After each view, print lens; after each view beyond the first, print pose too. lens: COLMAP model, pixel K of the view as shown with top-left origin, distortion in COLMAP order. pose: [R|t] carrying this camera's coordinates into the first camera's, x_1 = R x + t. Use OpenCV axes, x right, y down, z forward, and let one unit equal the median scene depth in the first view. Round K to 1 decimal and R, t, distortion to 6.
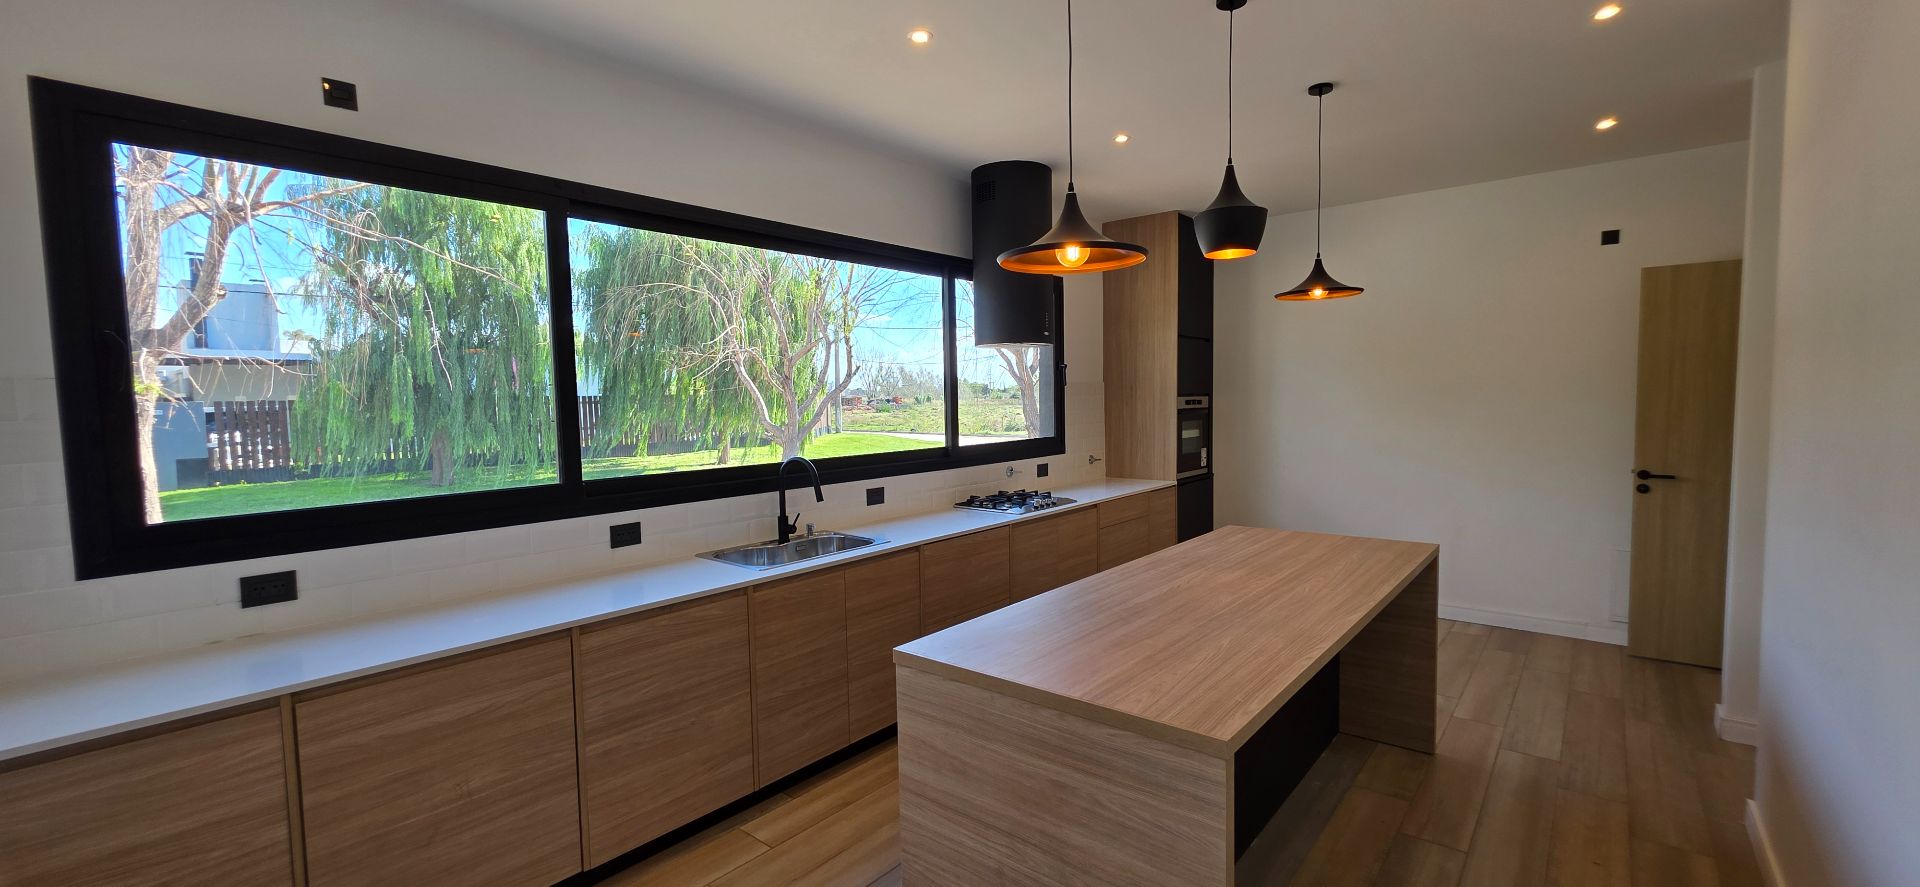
lens RADIAL K [[768.9, 0, 974.8], [0, 768.9, 443.4], [0, 0, 1]] dist [0.001496, 0.000045]
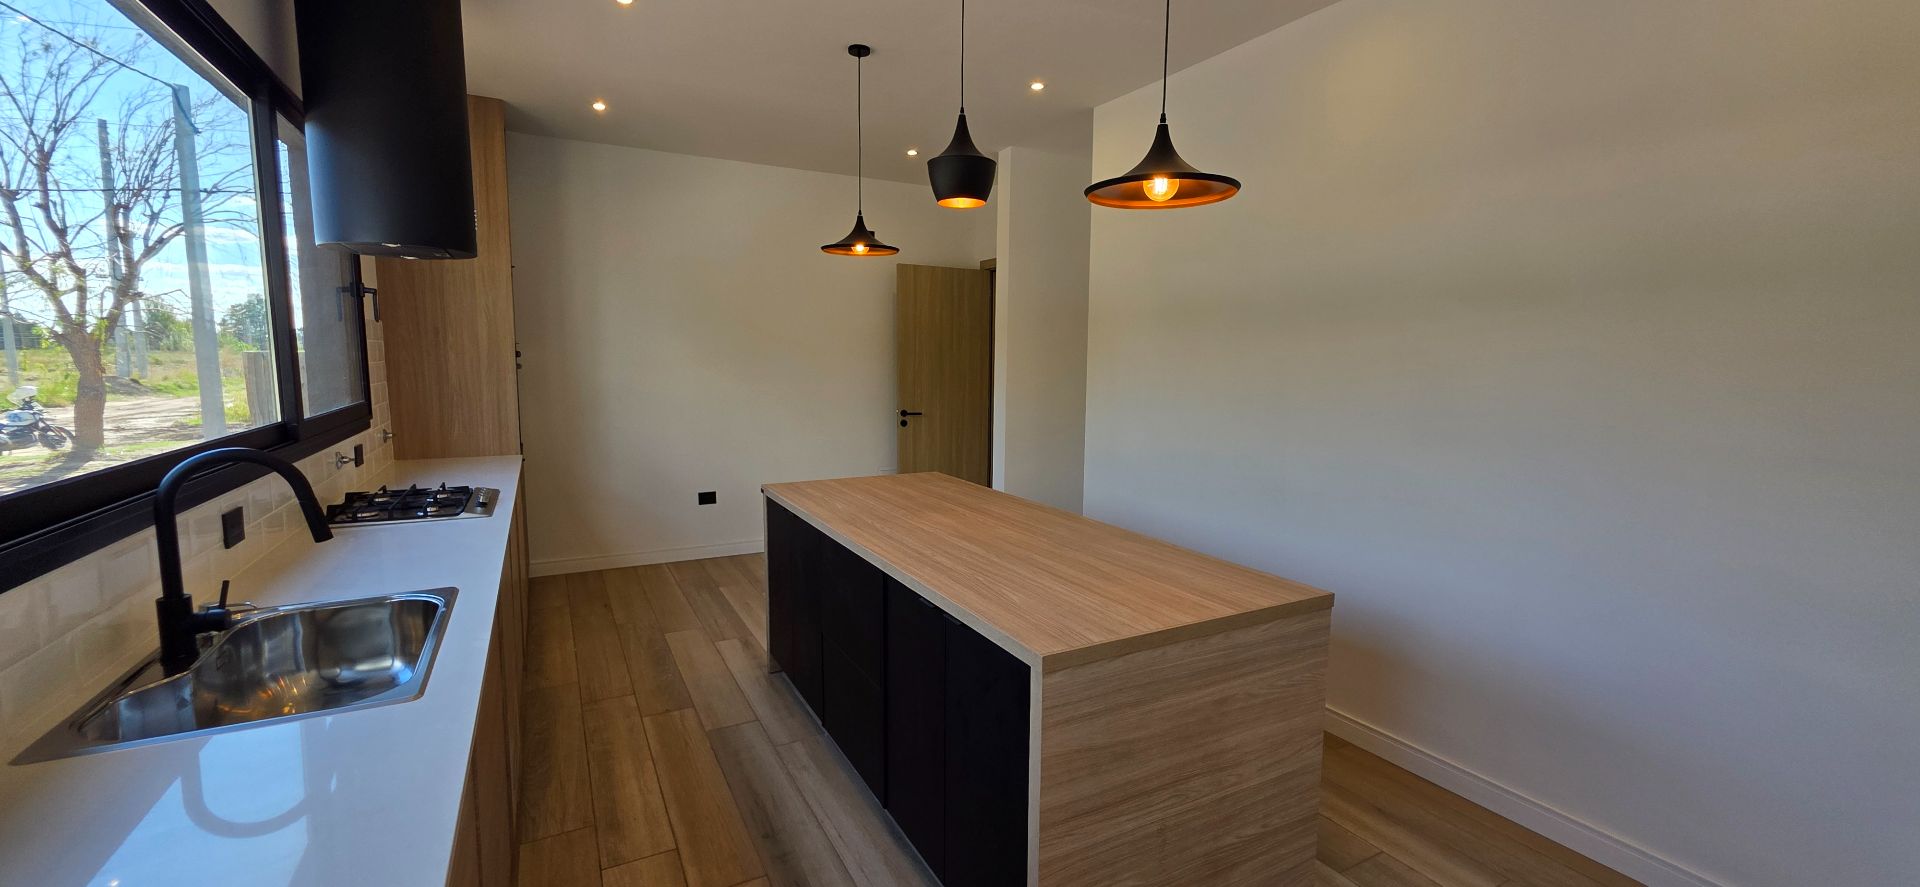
lens RADIAL K [[768.9, 0, 974.8], [0, 768.9, 443.4], [0, 0, 1]] dist [0.001496, 0.000045]
pose [[0.364245, -0.081681, 0.927714, -0.718591], [0.040237, 0.996596, 0.071947, 0.000243], [-0.930434, 0.011122, 0.366292, 0.686388]]
